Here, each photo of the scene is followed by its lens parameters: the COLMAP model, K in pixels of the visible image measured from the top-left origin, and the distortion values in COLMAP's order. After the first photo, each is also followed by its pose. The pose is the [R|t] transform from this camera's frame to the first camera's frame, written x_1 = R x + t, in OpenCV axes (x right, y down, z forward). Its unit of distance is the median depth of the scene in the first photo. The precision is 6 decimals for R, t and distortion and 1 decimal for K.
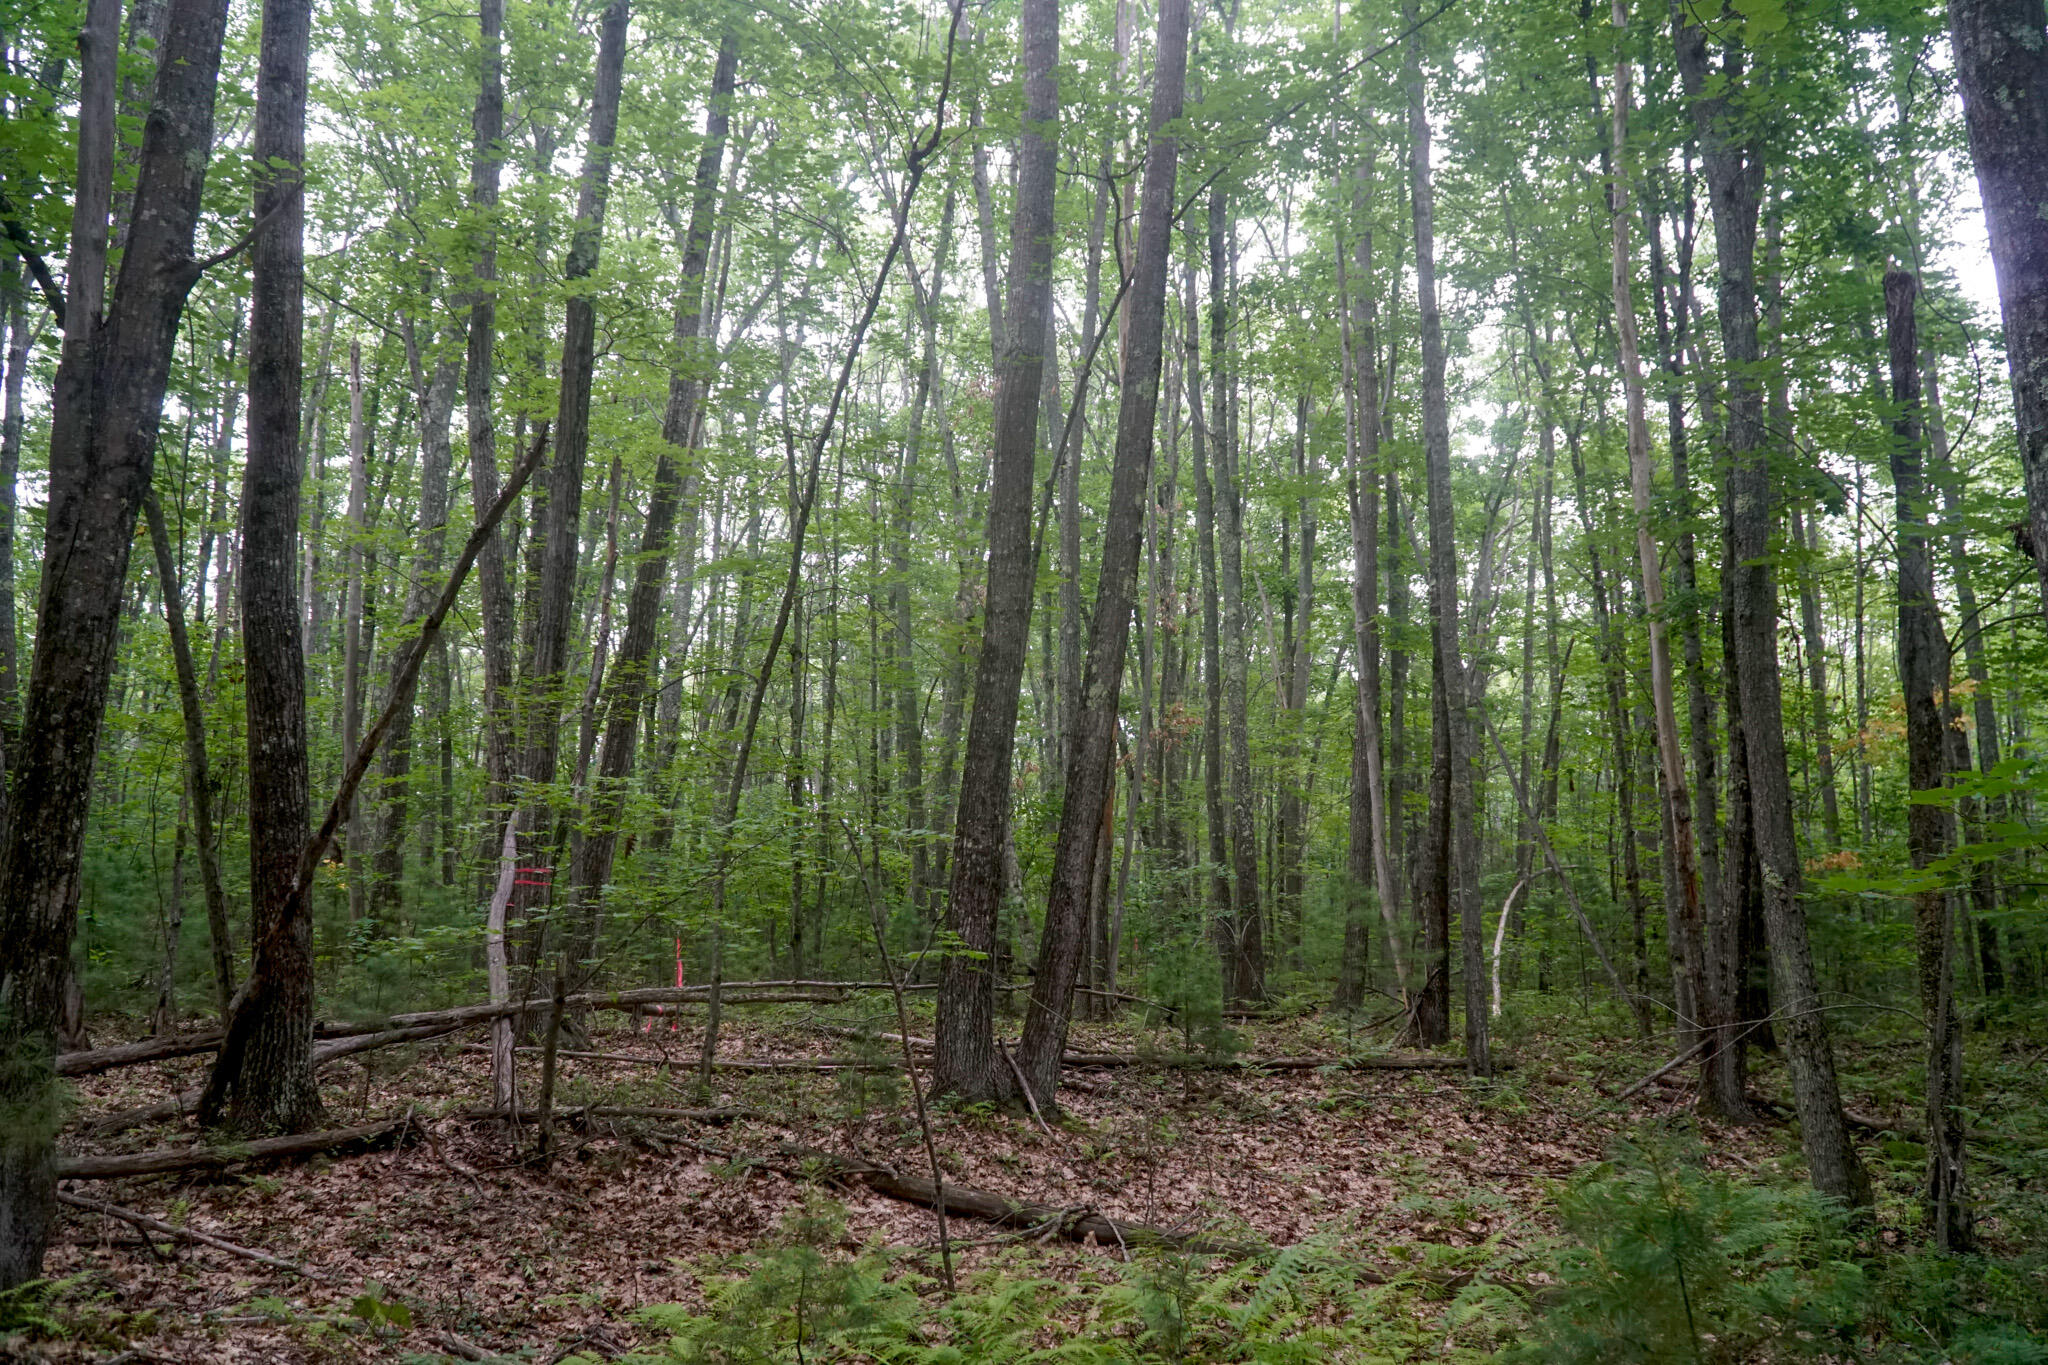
lens RADIAL K [[1631.9, 0, 1024.8], [0, 1631.9, 682.3], [0, 0, 1]] dist [0.012283, -0.033386]
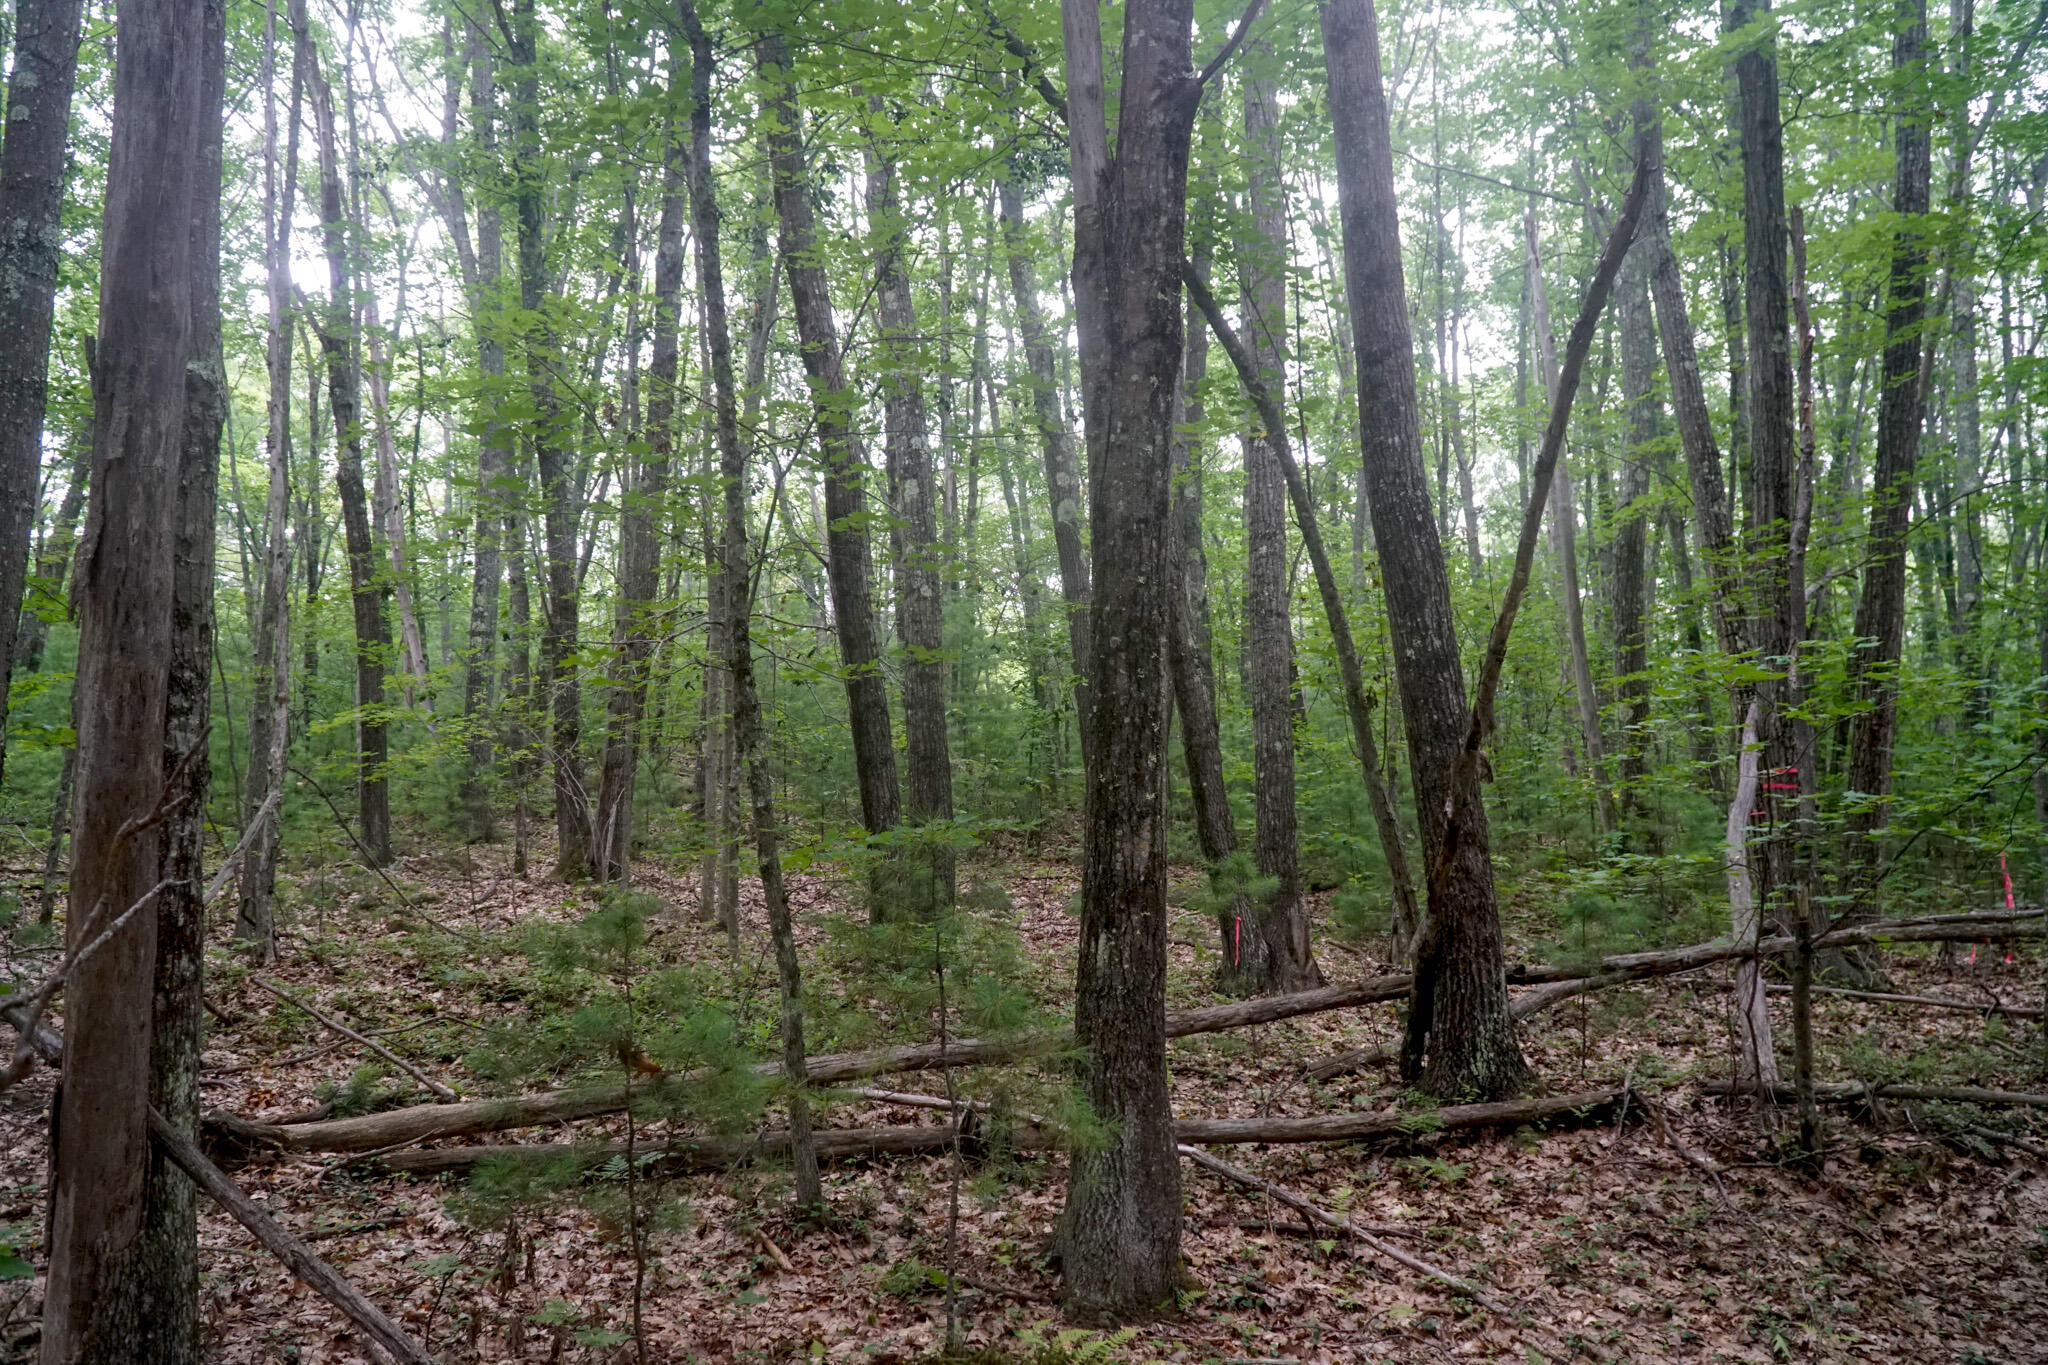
lens RADIAL K [[1631.9, 0, 1023.7], [0, 1631.9, 683.1], [0, 0, 1]] dist [0.012283, -0.033386]
pose [[0.727129, -0.094765, -0.679928, -0.028344], [0.135721, 0.990722, 0.007061, 0.023214], [0.672951, -0.097415, 0.733245, 0.239935]]
